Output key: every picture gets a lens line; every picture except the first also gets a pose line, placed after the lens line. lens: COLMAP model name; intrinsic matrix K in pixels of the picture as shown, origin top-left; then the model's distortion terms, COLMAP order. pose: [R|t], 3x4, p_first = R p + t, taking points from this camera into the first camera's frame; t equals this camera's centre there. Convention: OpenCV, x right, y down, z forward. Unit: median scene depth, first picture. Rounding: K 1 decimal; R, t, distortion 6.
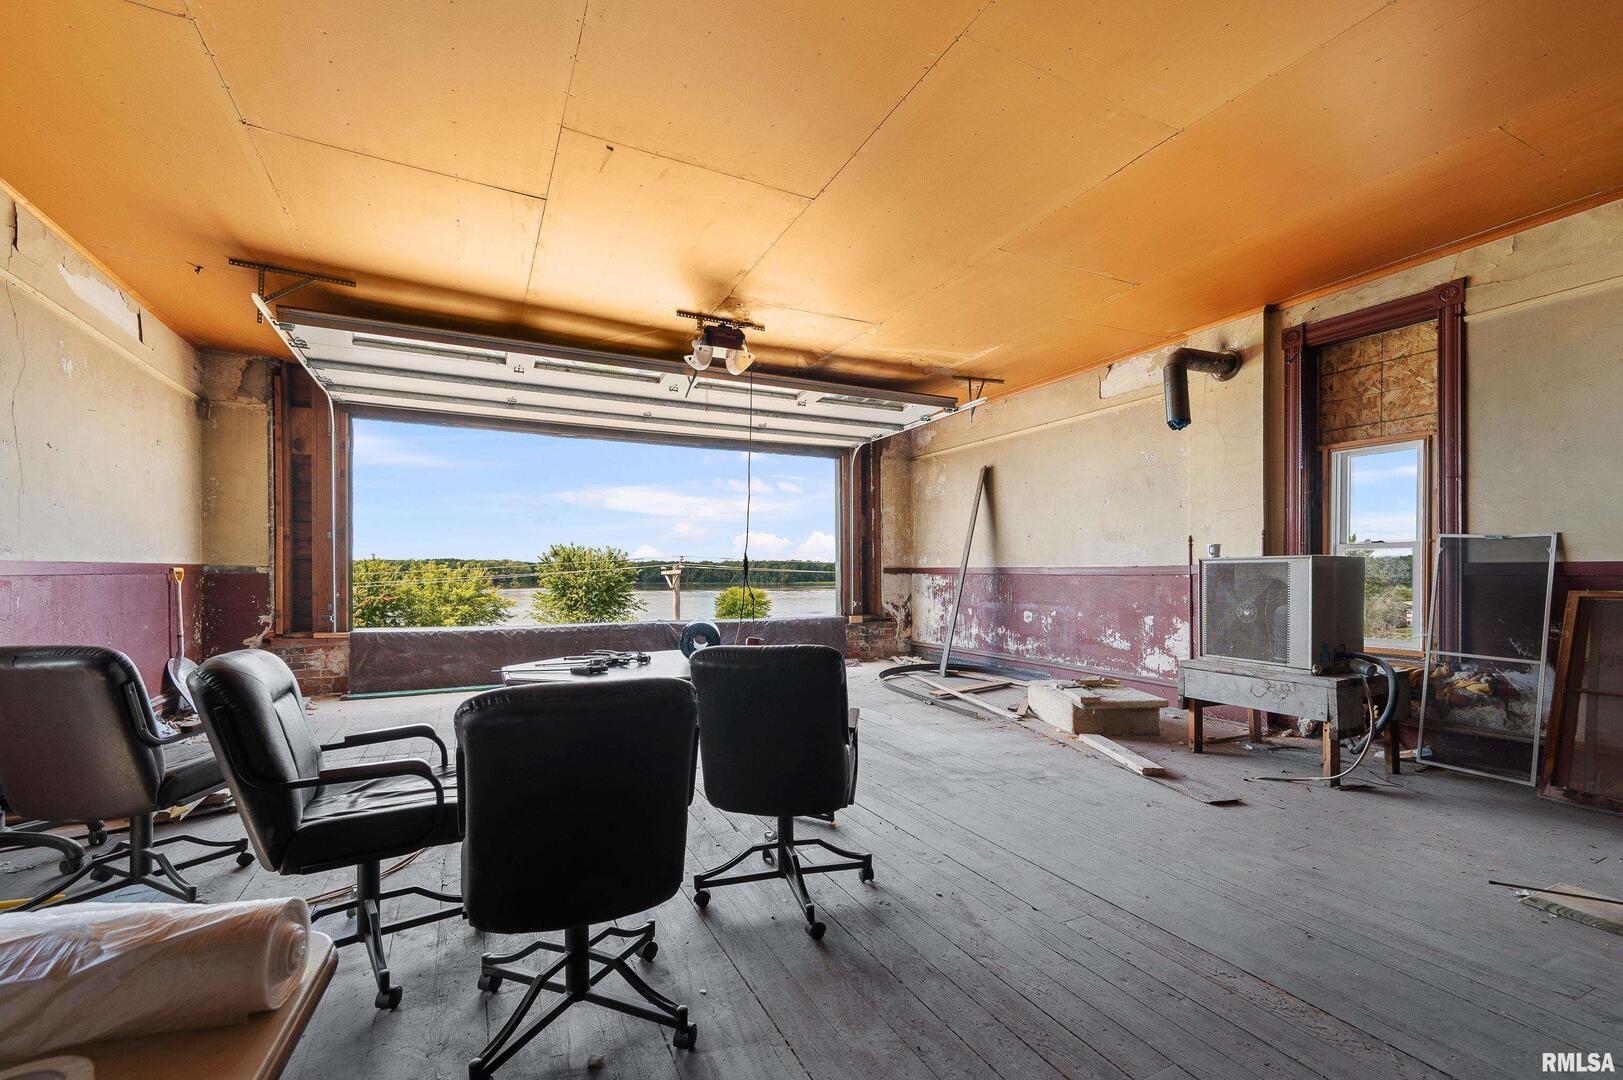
lens RADIAL K [[672.0, 0, 800.7], [0, 672.0, 573.4], [0, 0, 1]] dist [-0.002748, -0.000303]
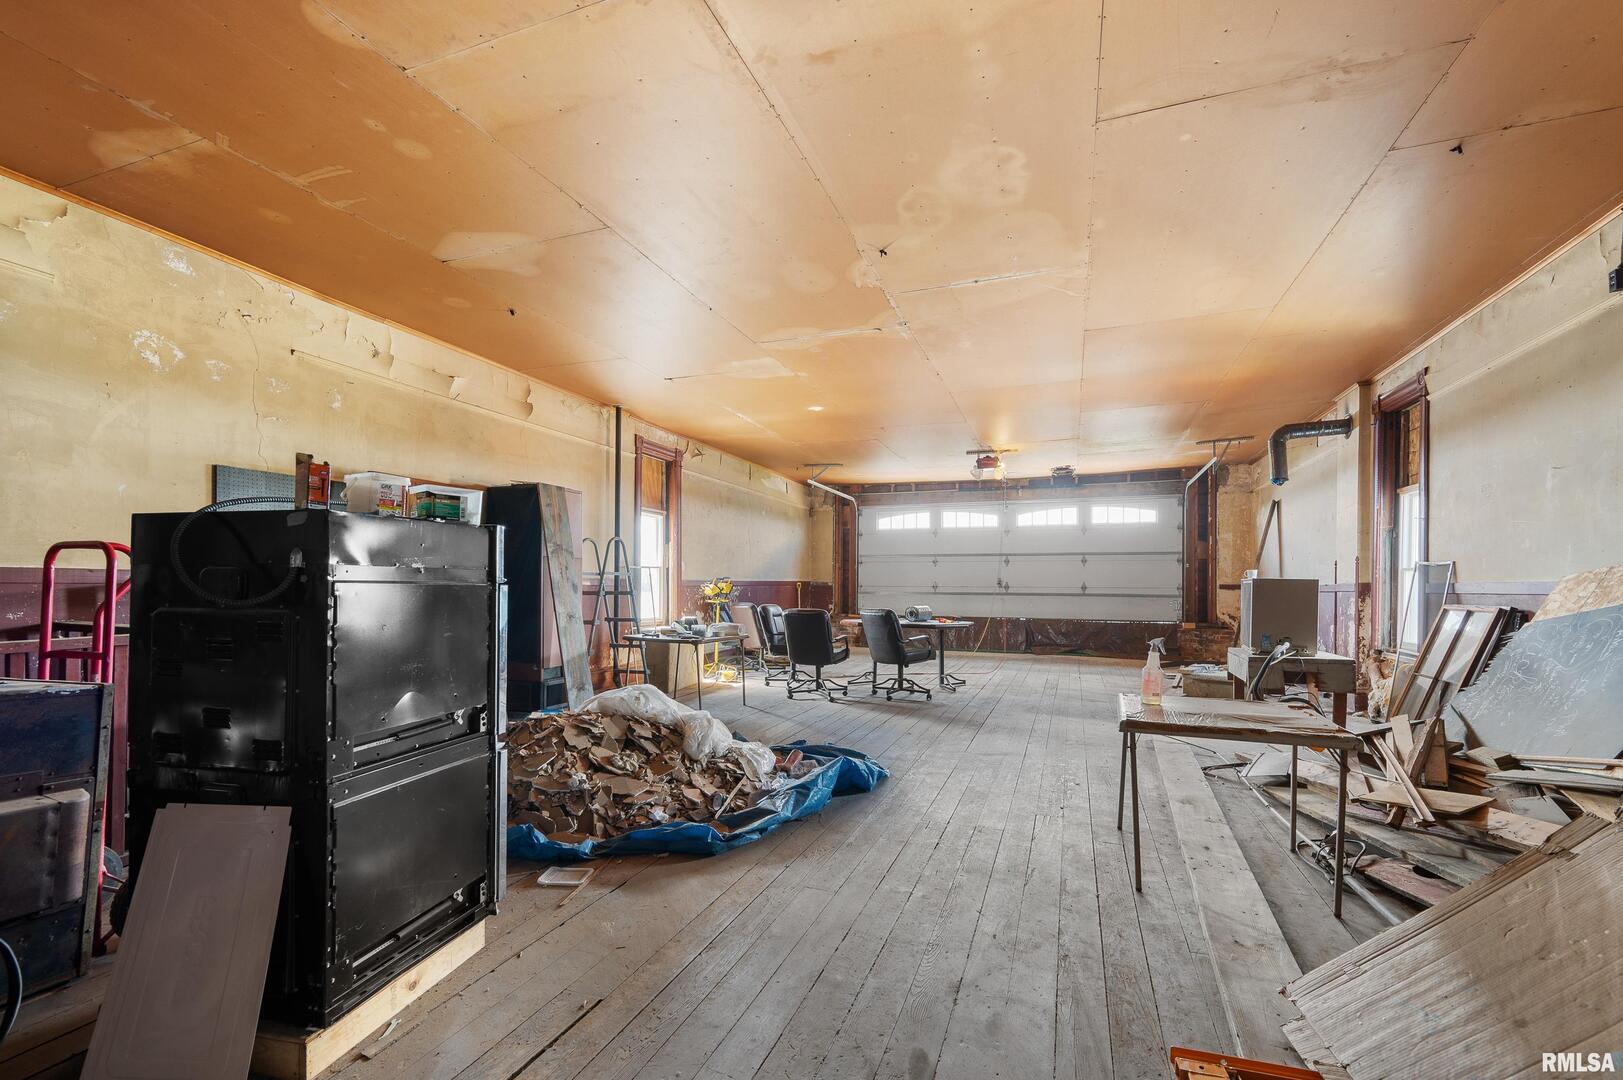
lens RADIAL K [[672.0, 0, 814.2], [0, 672.0, 579.7], [0, 0, 1]] dist [-0.002748, -0.000303]
pose [[0.676670, 0.001560, -0.736285, 0.596878], [-0.010271, 0.999920, -0.007320, -0.000683], [0.736215, 0.012516, 0.676632, -0.401151]]
